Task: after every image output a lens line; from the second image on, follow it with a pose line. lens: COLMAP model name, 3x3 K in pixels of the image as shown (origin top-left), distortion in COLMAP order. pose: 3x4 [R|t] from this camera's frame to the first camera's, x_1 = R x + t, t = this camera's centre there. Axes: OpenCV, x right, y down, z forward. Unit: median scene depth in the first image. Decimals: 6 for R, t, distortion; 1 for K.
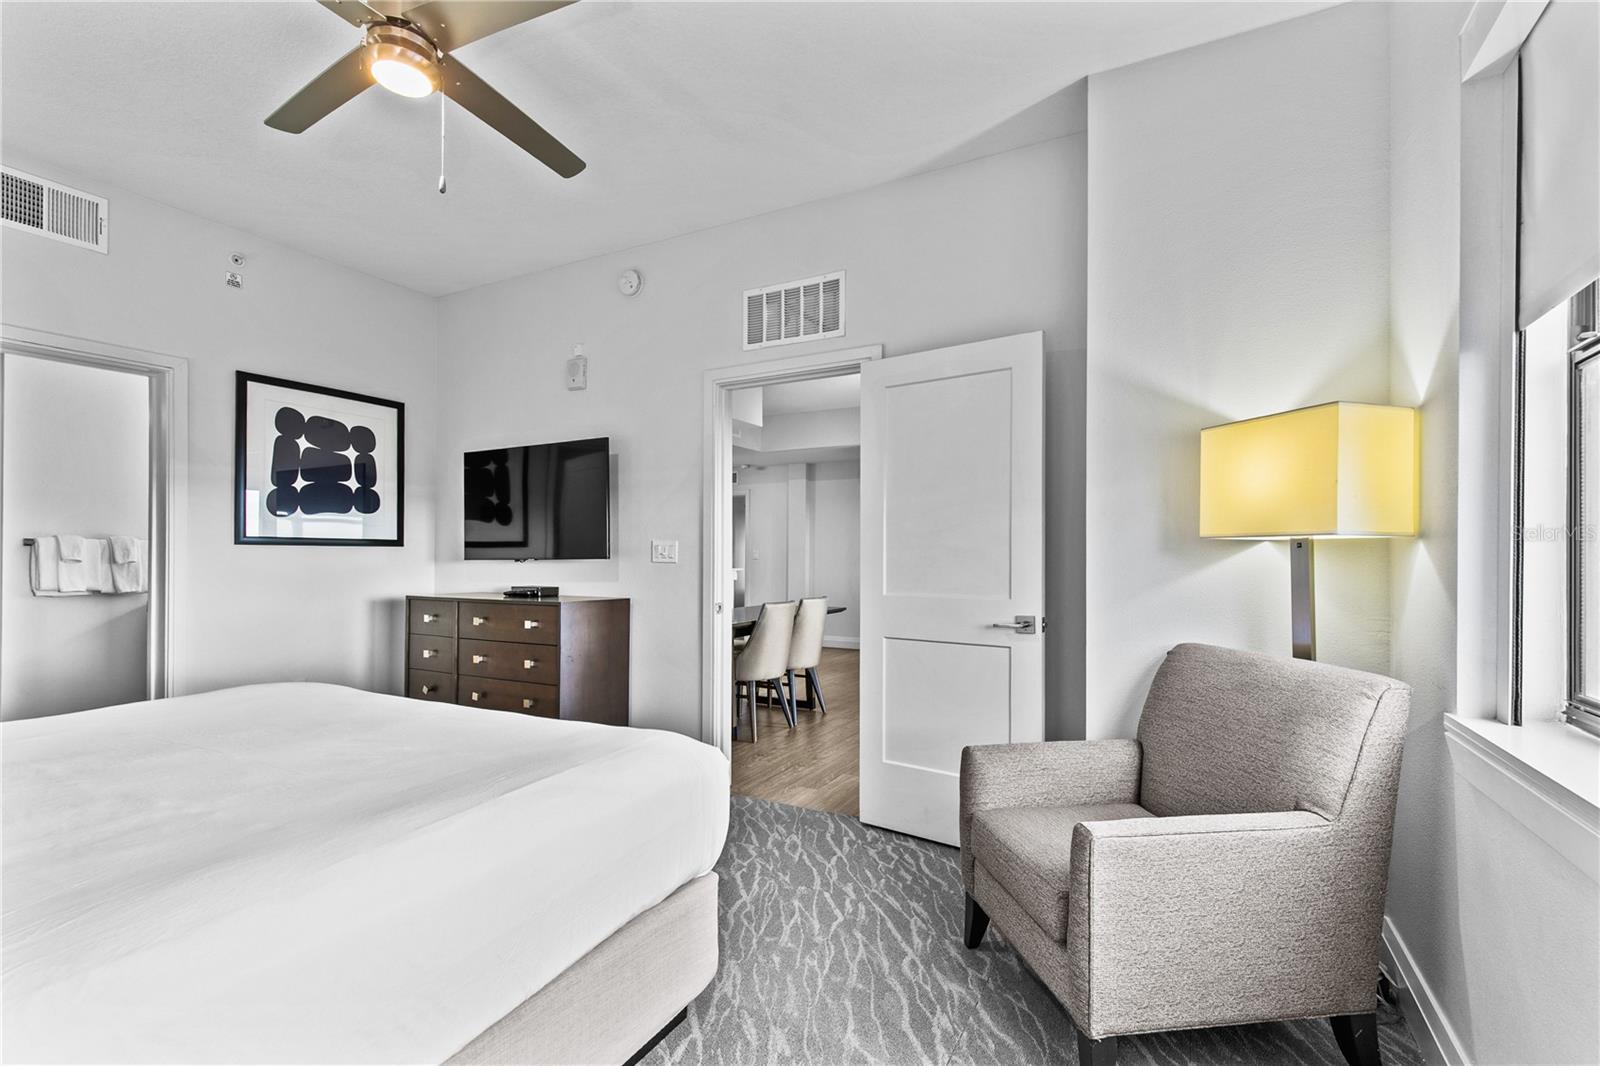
lens RADIAL K [[720.2, 0, 804.9], [0, 720.2, 558.3], [0, 0, 1]] dist [0.001718, -0.000082]
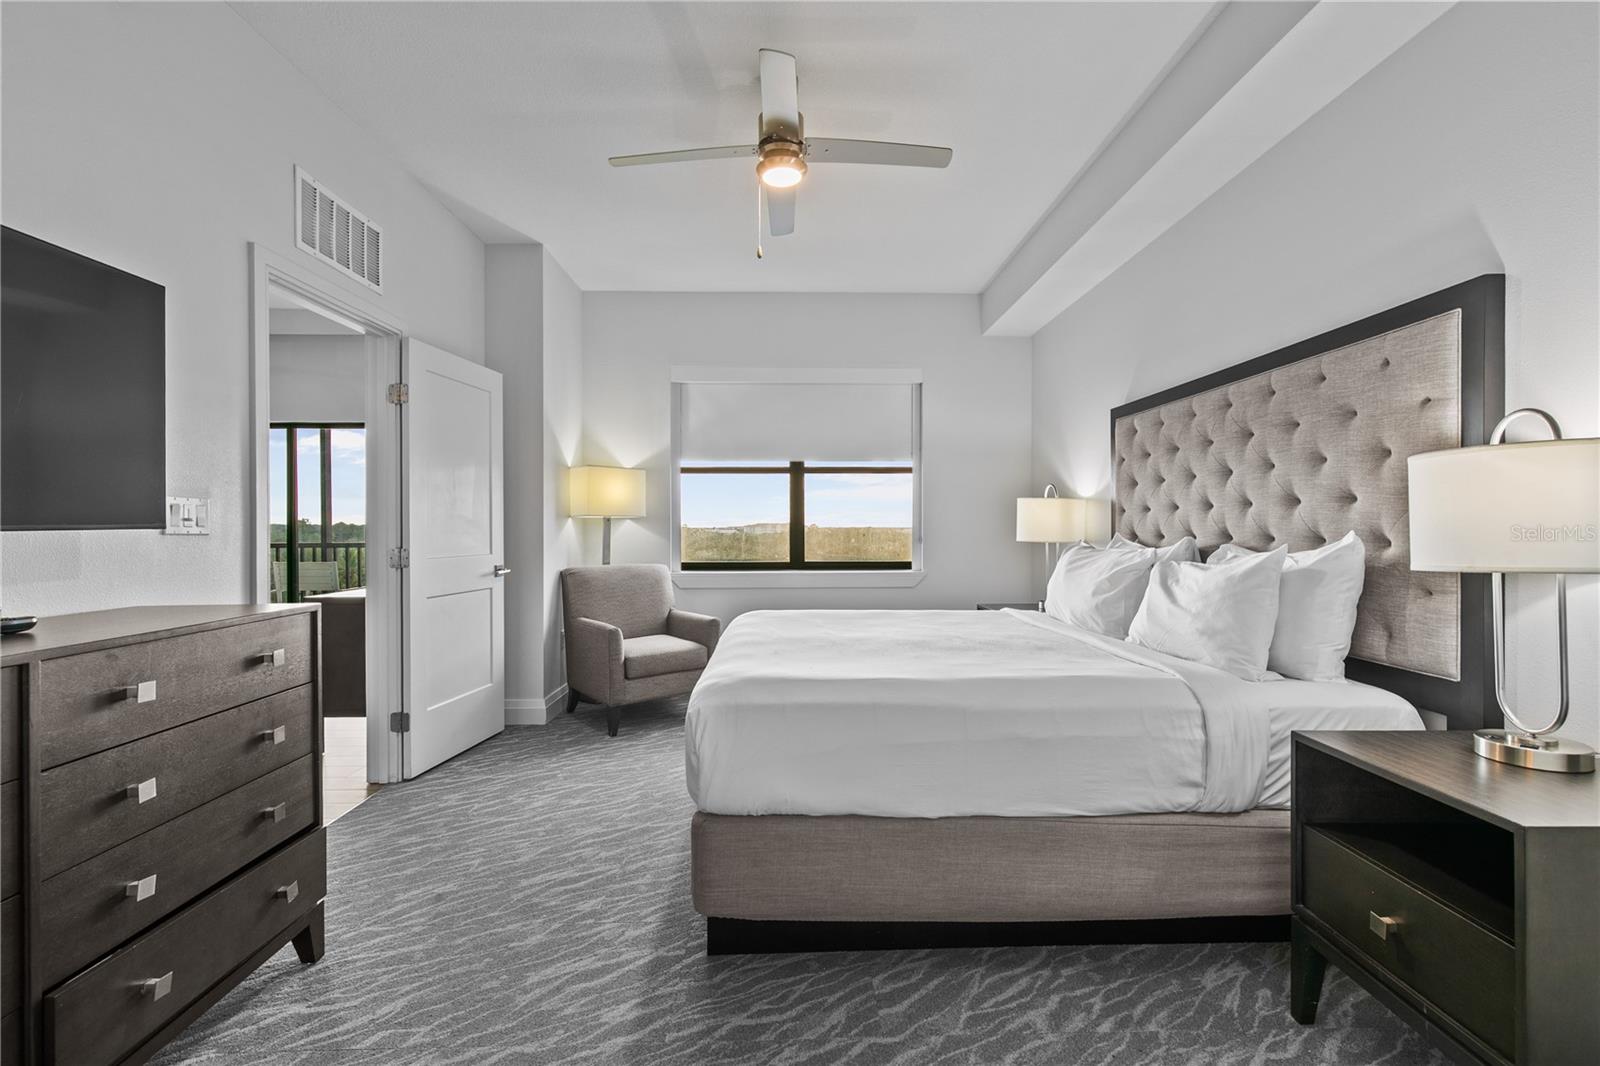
lens RADIAL K [[713.3, 0, 809.9], [0, 713.3, 535.8], [0, 0, 1]] dist [0.007000, -0.000716]
pose [[-0.489613, -0.016901, 0.871776, -1.164565], [0.000901, 0.999802, 0.019889, -0.004792], [-0.871939, 0.010523, -0.489501, 1.060080]]
